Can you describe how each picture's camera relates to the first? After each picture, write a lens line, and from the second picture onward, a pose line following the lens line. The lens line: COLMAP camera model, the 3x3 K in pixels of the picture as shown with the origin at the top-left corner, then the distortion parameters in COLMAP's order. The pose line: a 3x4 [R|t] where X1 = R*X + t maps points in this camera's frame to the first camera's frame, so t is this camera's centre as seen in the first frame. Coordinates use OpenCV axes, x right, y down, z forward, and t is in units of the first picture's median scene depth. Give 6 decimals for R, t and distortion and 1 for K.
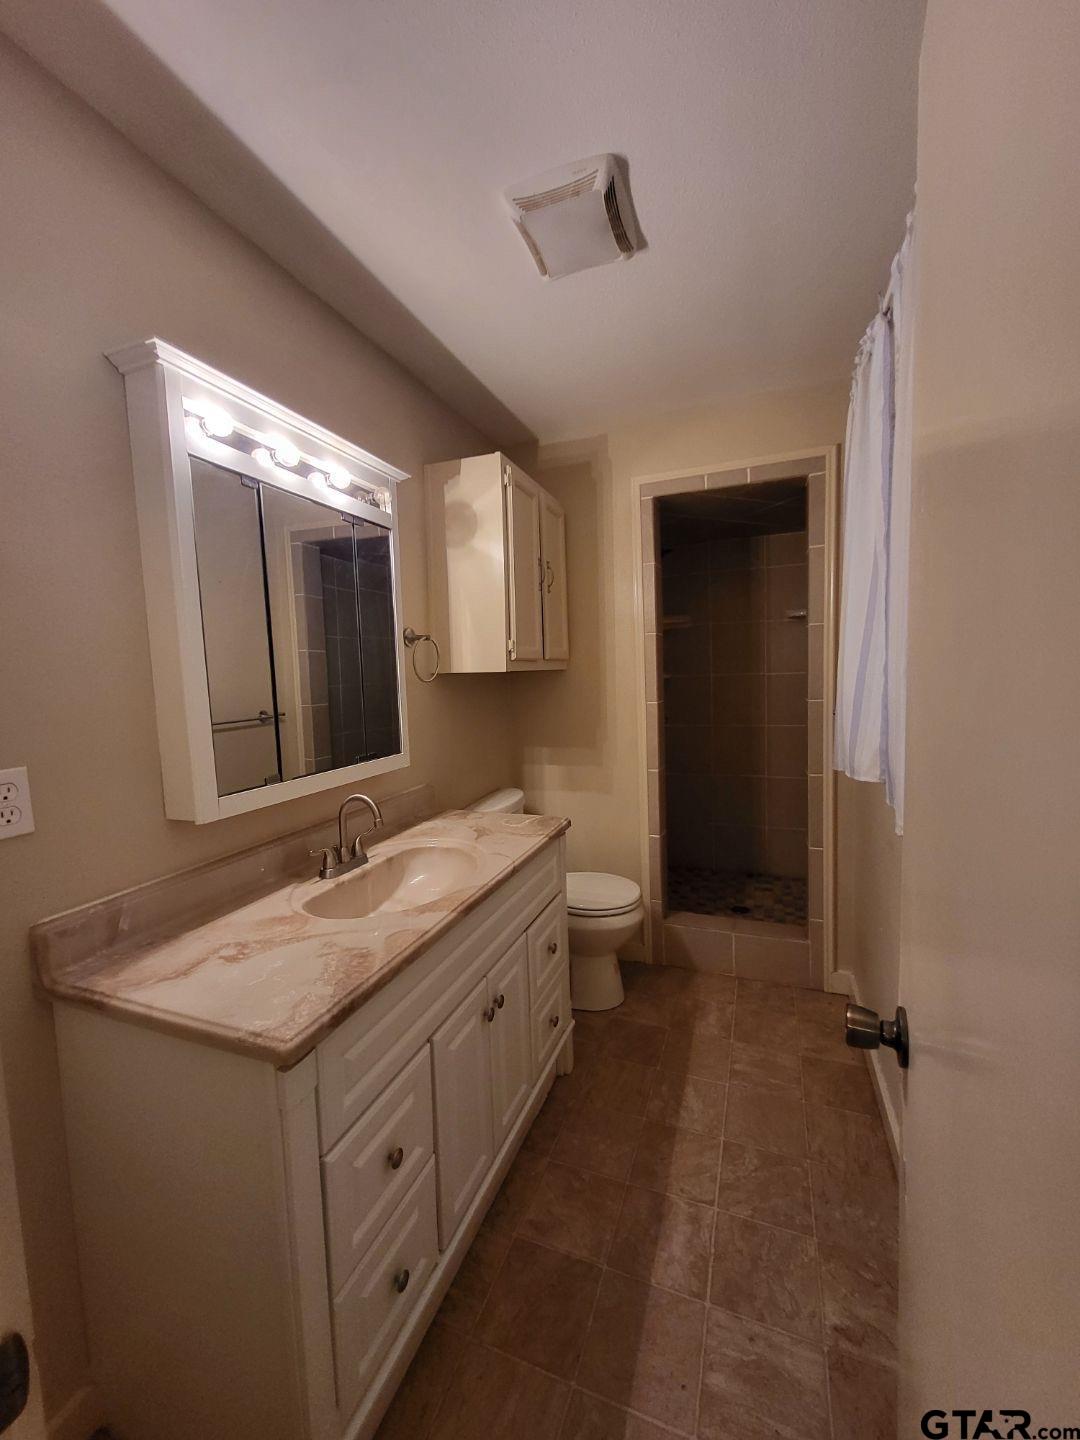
lens RADIAL K [[565.9, 0, 543.1], [0, 565.9, 716.9], [0, 0, 1]] dist [-0.001616, 0.000166]
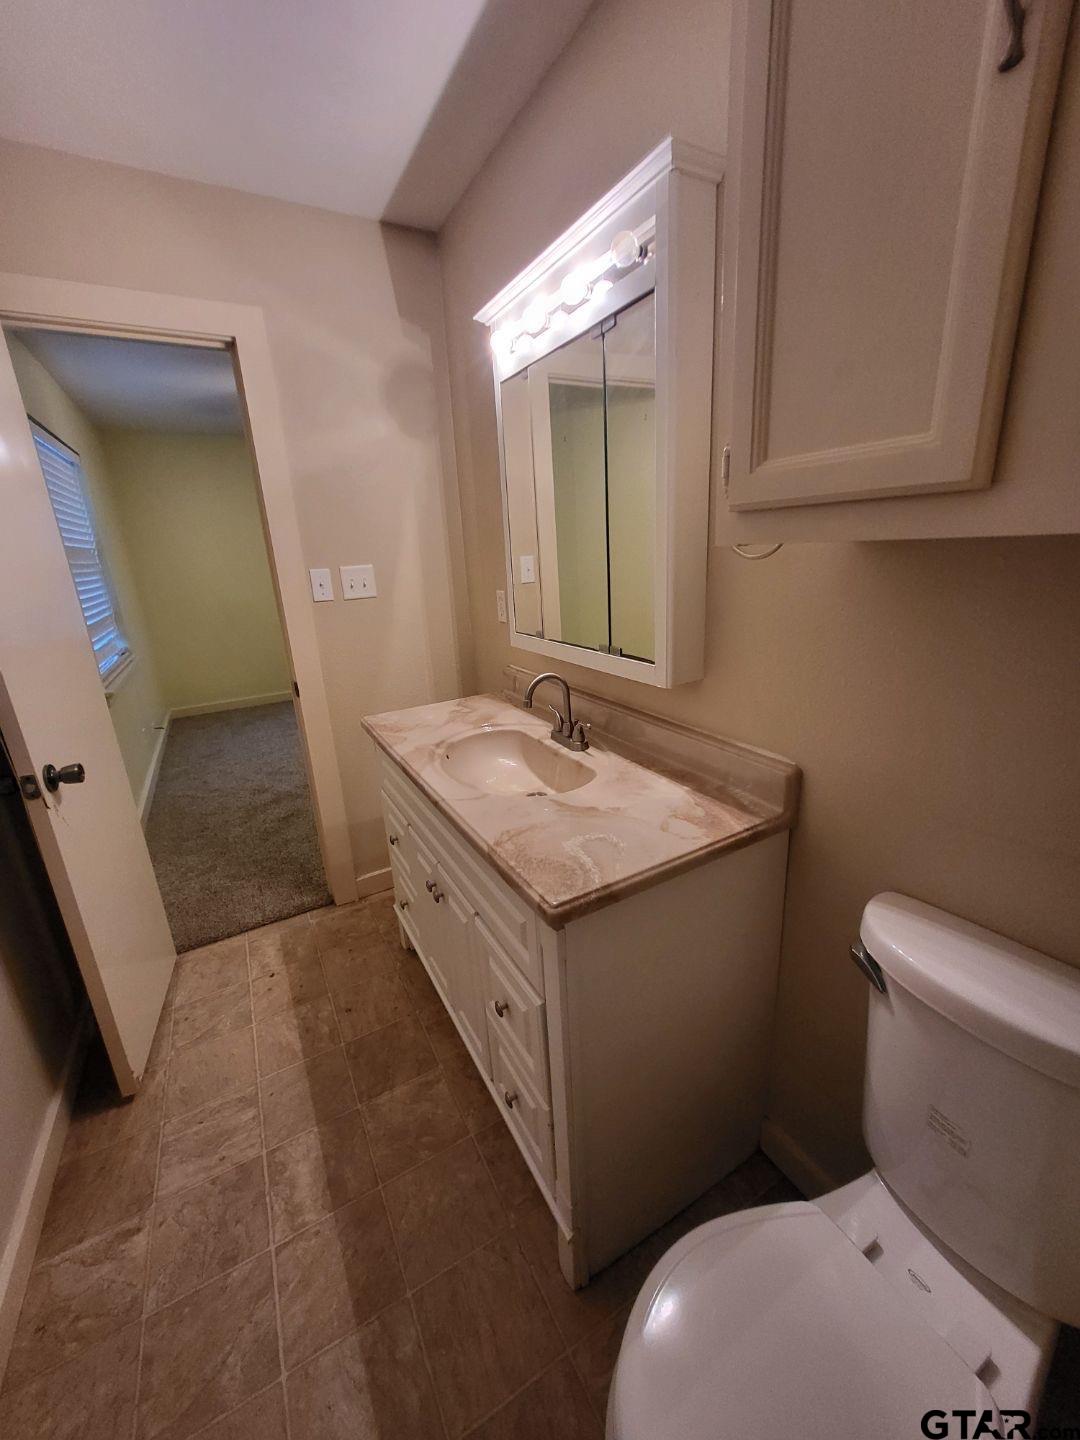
lens RADIAL K [[565.9, 0, 544.9], [0, 565.9, 720.5], [0, 0, 1]] dist [-0.001616, 0.000166]
pose [[-0.628714, 0.290026, -0.721529, 0.444514], [0.005075, 0.929359, 0.369143, -0.163210], [0.777620, 0.228423, -0.585772, 1.681449]]
